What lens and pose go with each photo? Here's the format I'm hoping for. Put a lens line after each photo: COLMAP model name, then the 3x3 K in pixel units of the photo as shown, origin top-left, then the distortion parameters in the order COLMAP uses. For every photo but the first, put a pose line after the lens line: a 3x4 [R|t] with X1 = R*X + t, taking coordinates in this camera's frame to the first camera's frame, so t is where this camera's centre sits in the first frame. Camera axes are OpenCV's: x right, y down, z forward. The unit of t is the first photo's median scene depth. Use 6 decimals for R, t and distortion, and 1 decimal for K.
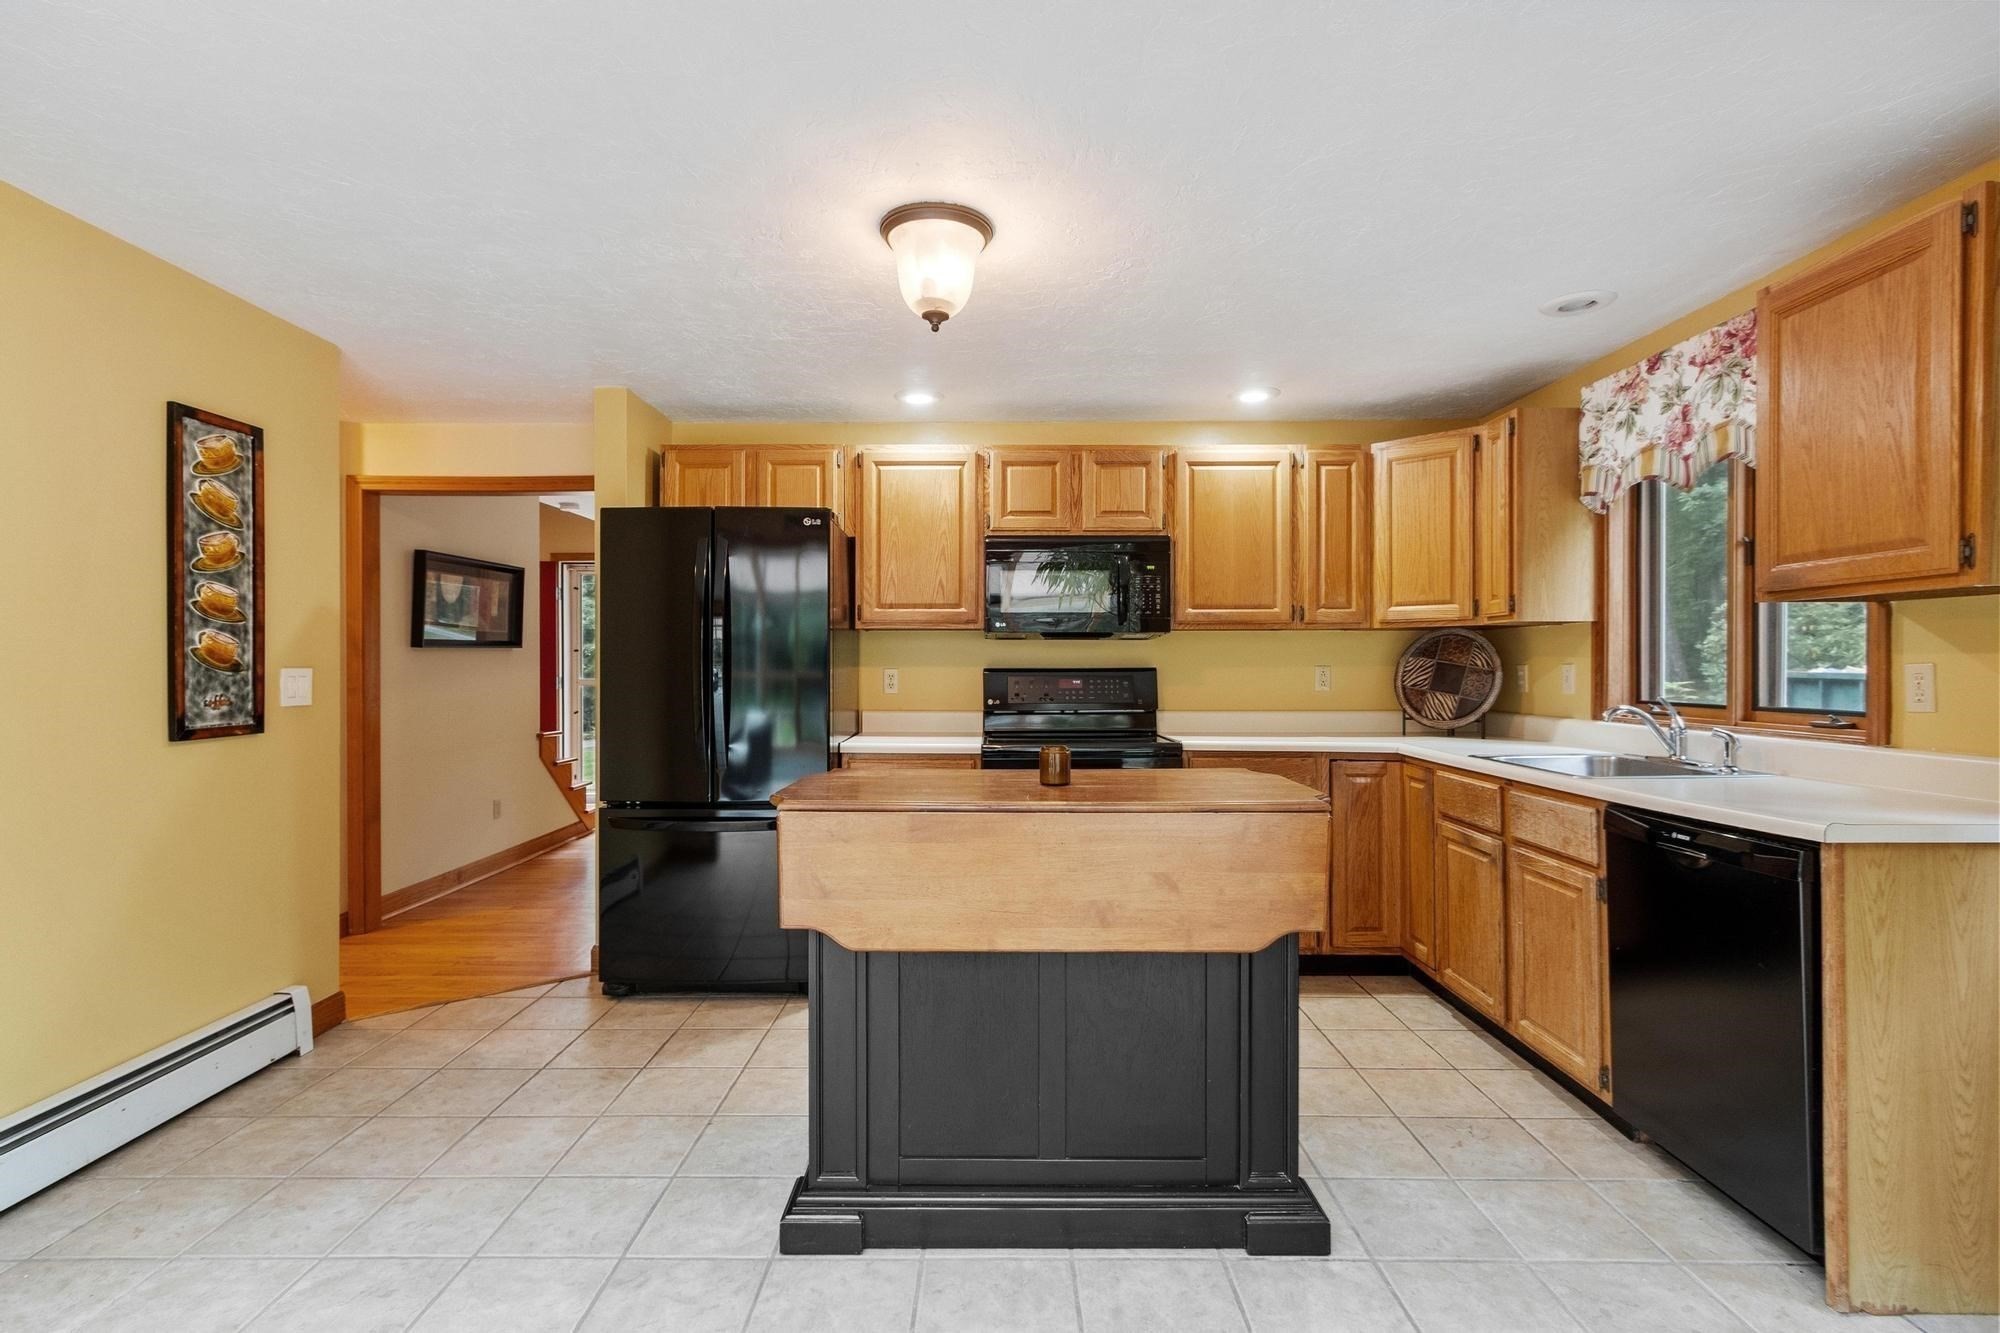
lens RADIAL K [[939.9, 0, 989.9], [0, 939.9, 668.0], [0, 0, 1]] dist [0.000630, -0.000194]
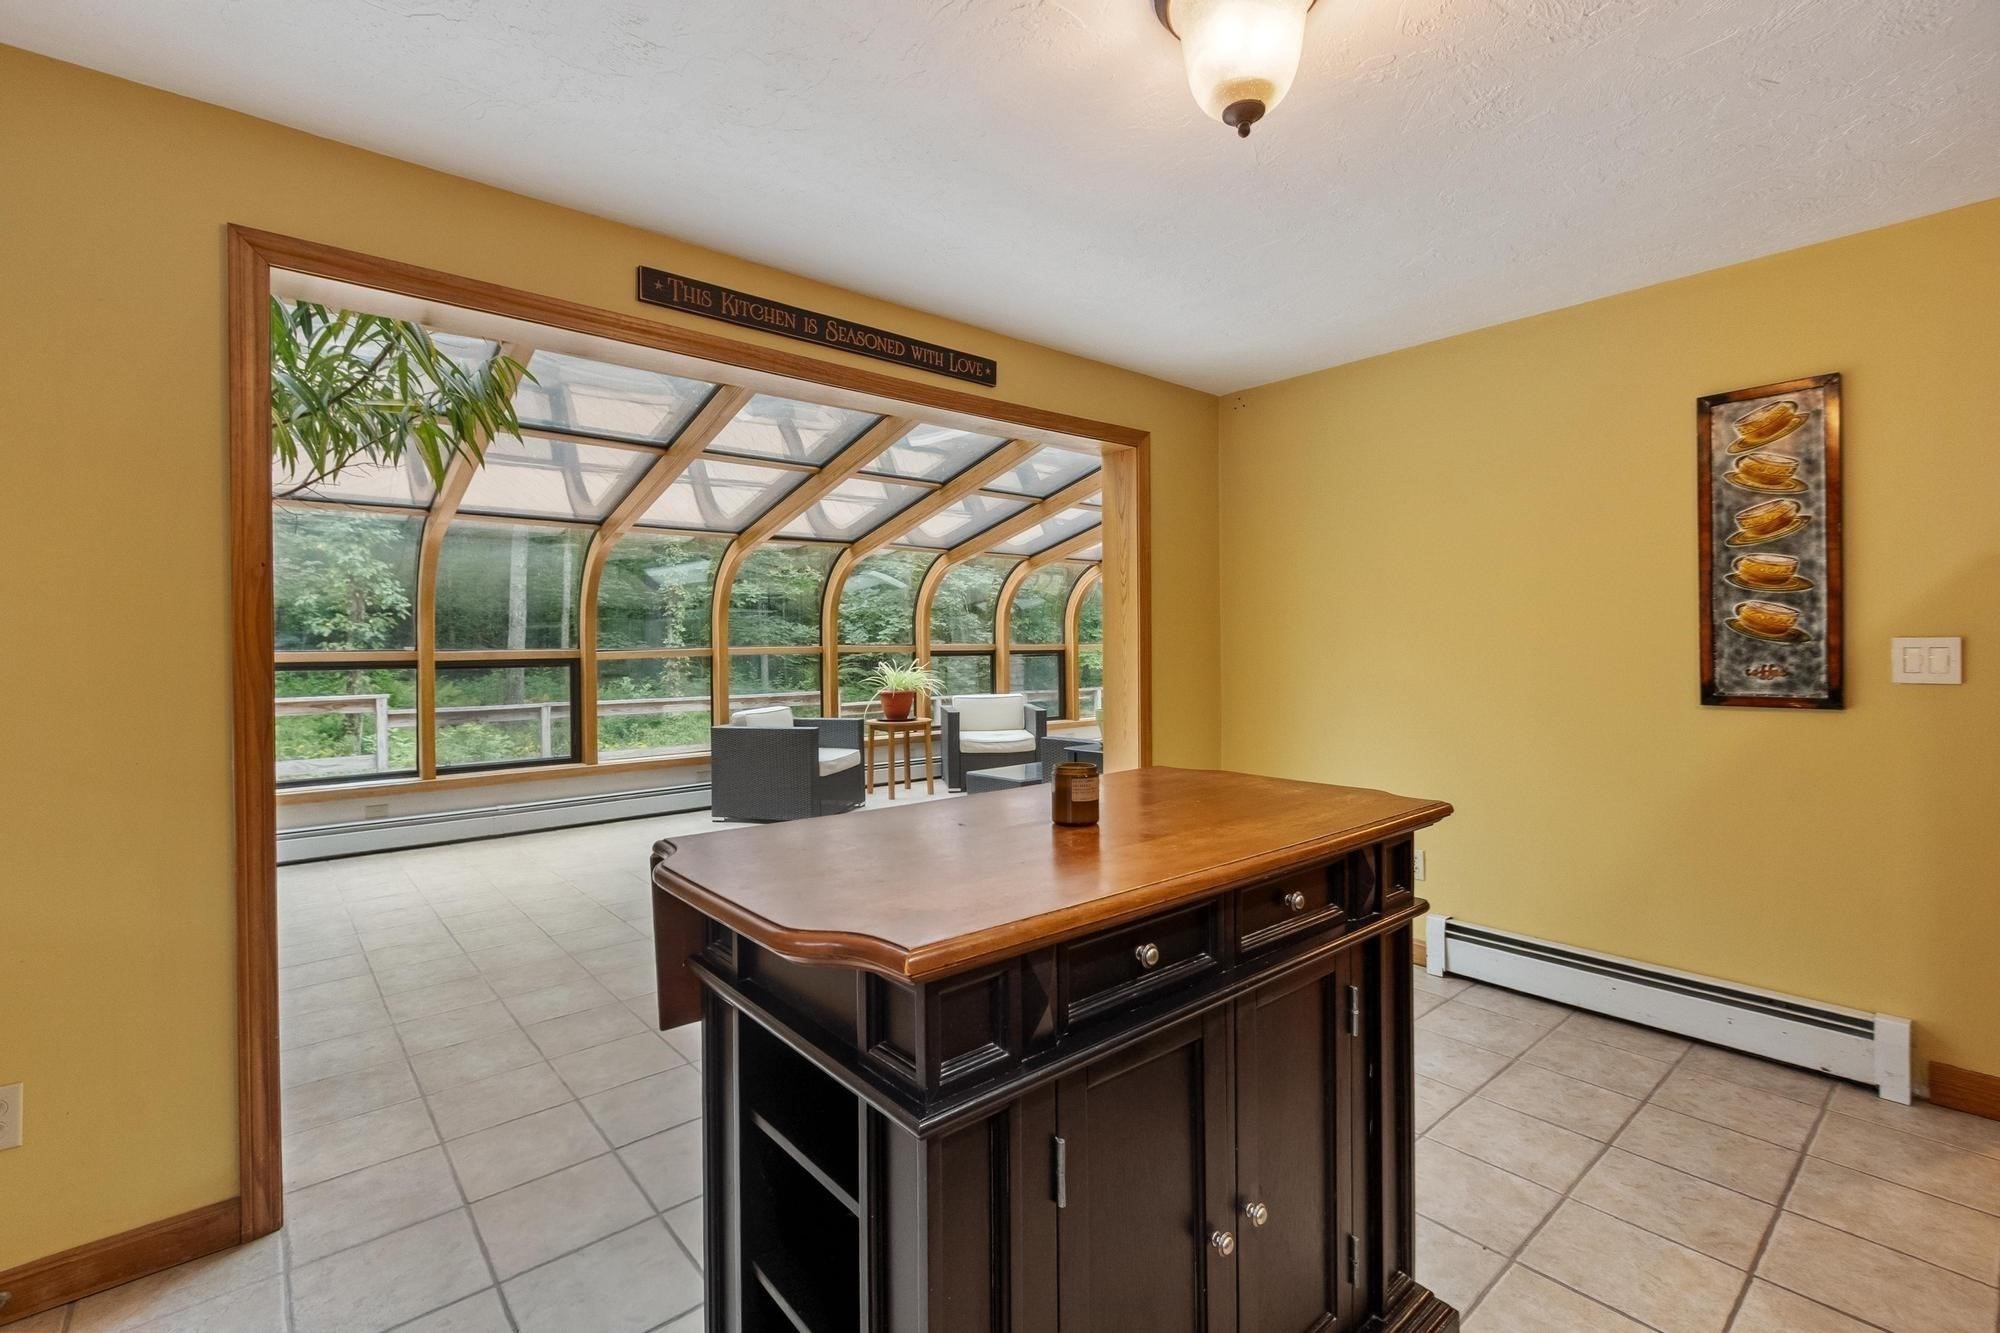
lens RADIAL K [[881.0, 0, 982.9], [0, 881.0, 645.8], [0, 0, 1]] dist [-0.000643, -0.000246]
pose [[-0.763785, 0.009368, -0.645403, 0.372423], [0.007264, 0.999956, 0.005918, -0.003004], [0.645430, -0.000168, -0.763819, 1.039175]]
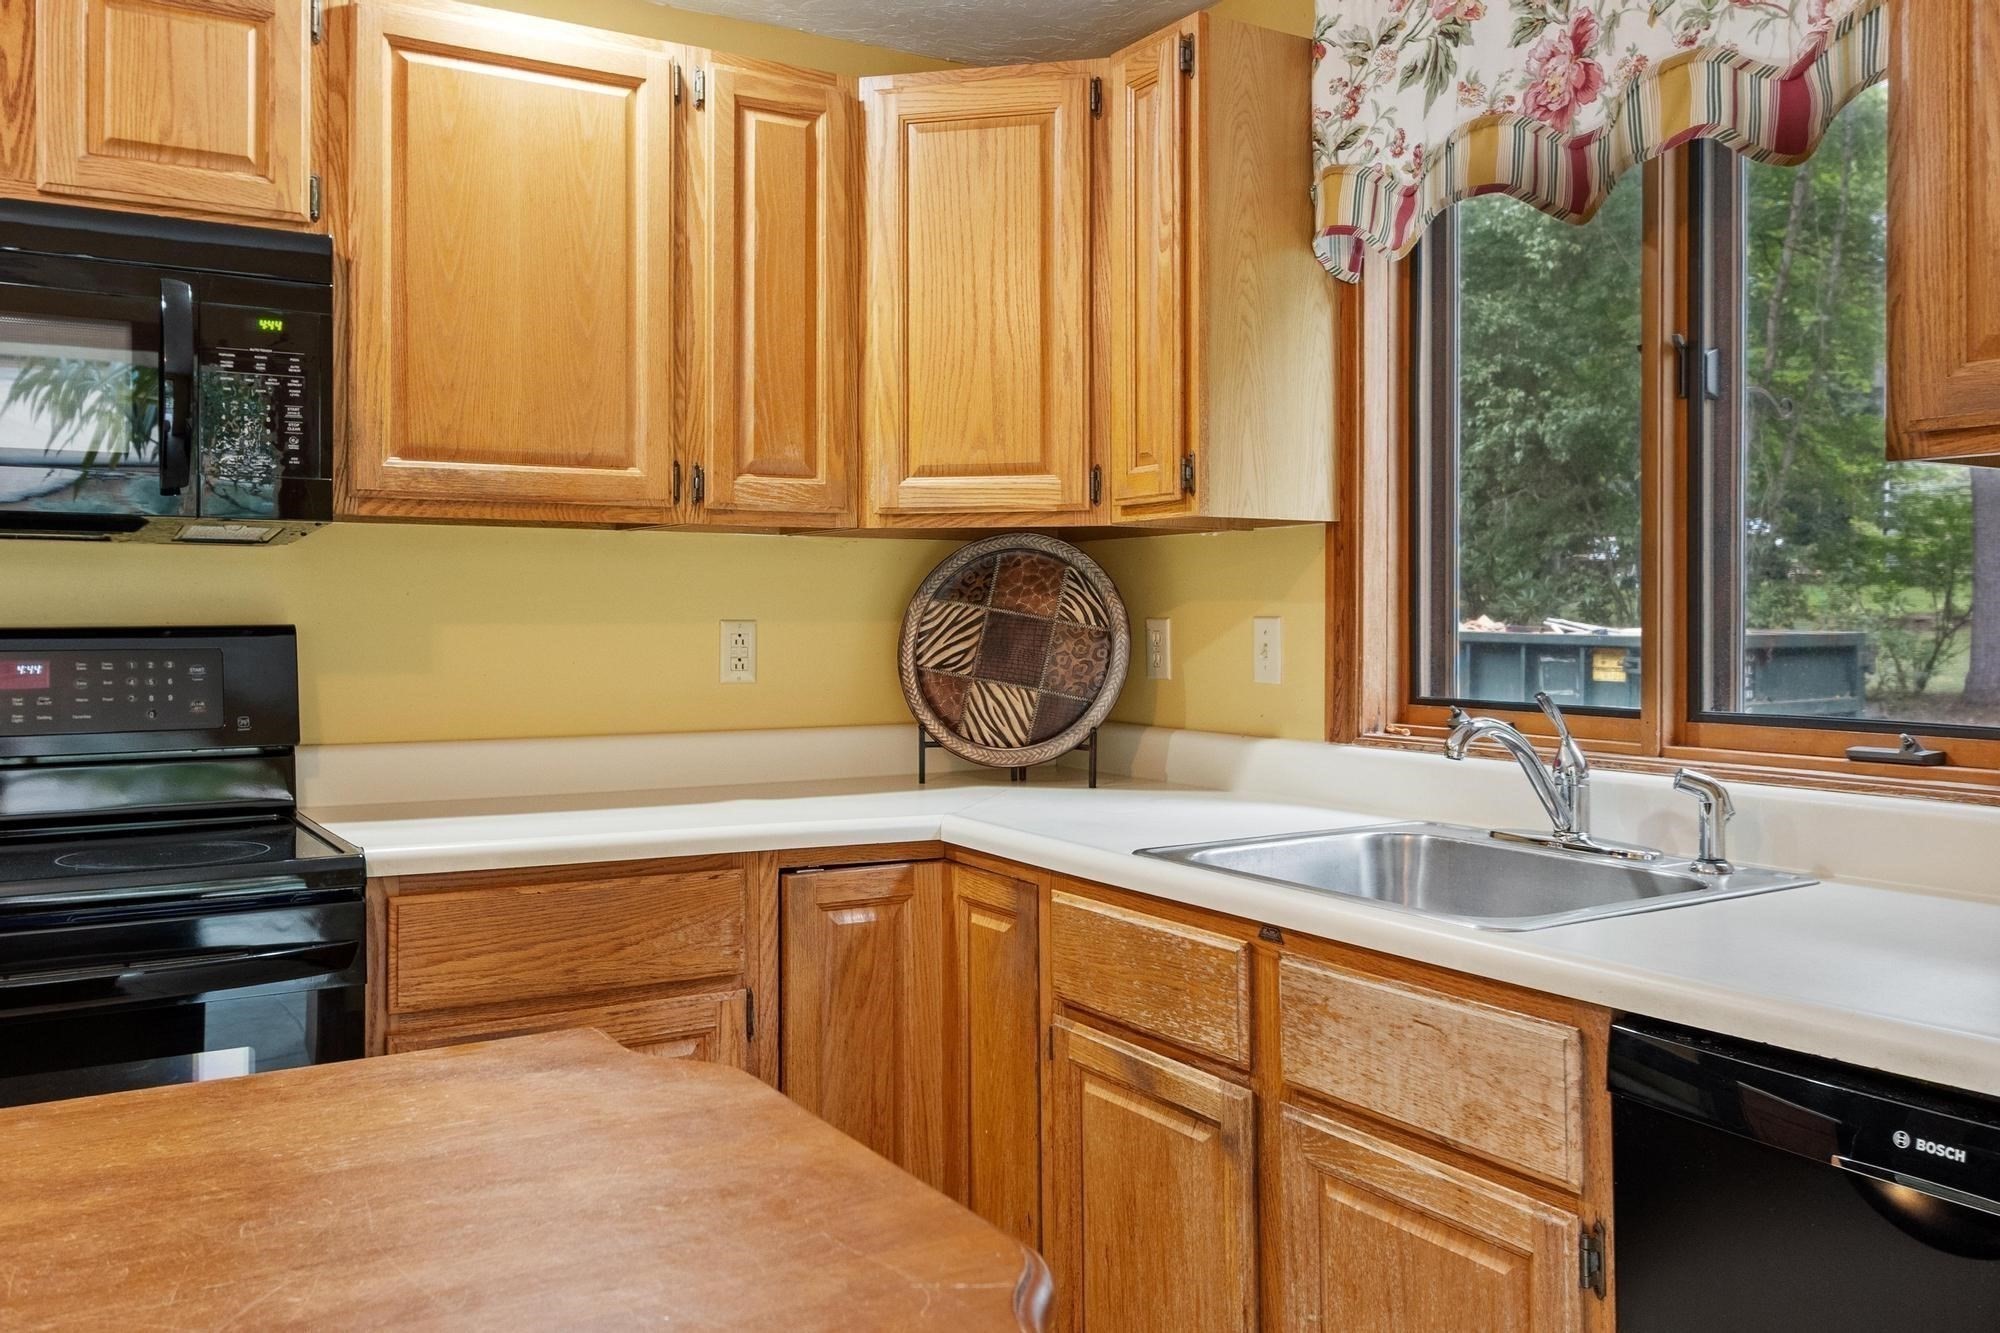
lens RADIAL K [[1633.2, 0, 999.2], [0, 1633.2, 608.5], [0, 0, 1]] dist [0.009424, 0.000520]
pose [[0.851721, 0.004118, 0.523980, 0.110824], [0.000476, 0.999963, -0.008632, -0.001838], [-0.523996, 0.007602, 0.851687, 0.469785]]
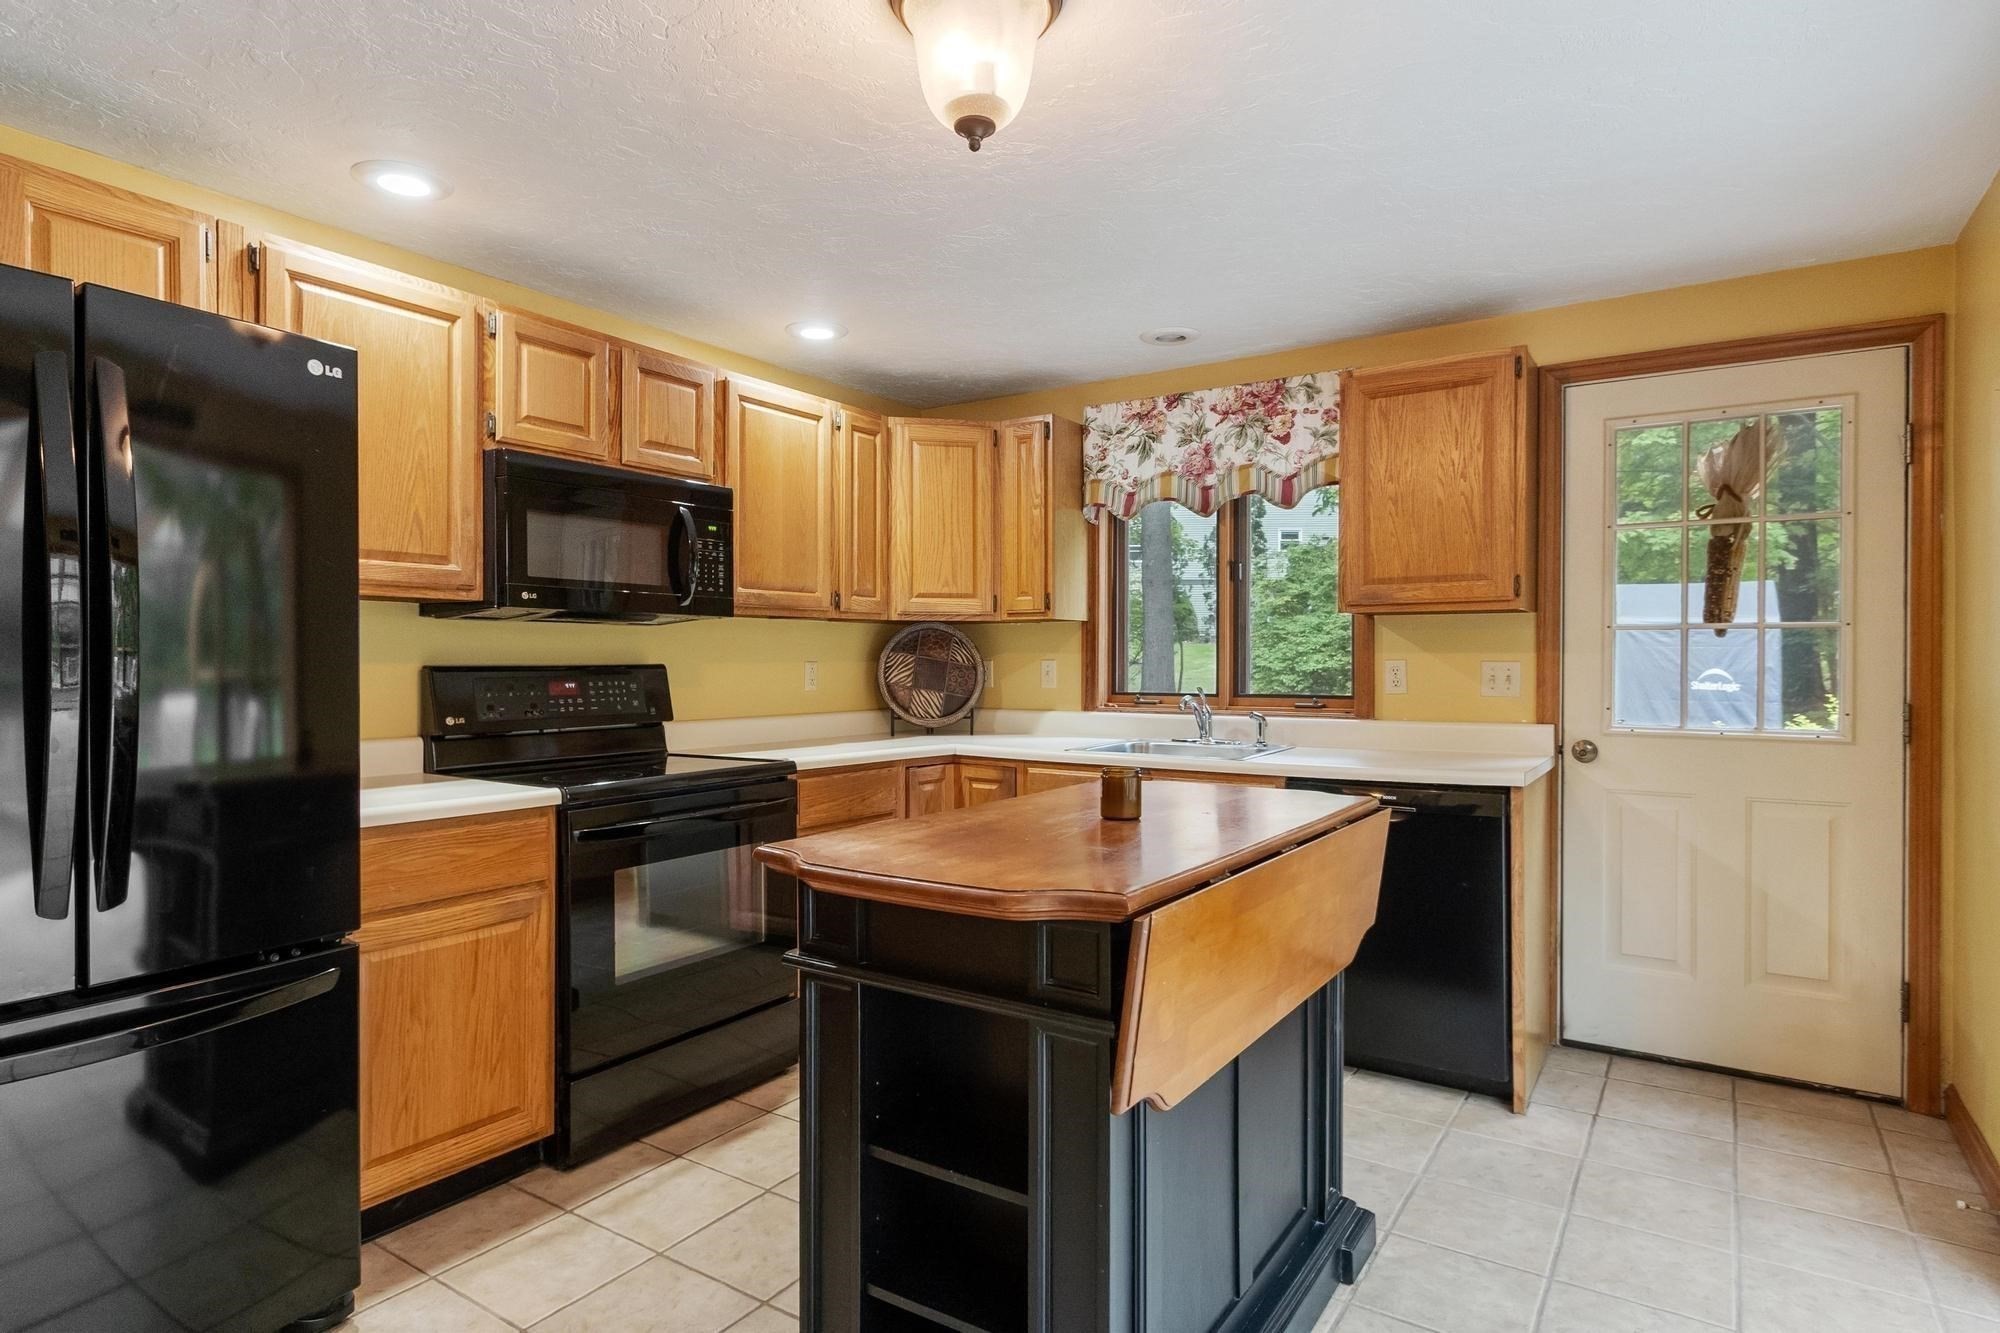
lens RADIAL K [[1071.2, 0, 990.2], [0, 1071.2, 668.5], [0, 0, 1]] dist [-0.001546, -0.000178]
pose [[0.555836, -0.005640, 0.831273, -0.514838], [0.002155, 0.999983, 0.005344, -0.001339], [-0.831289, -0.001179, 0.555839, 0.443338]]
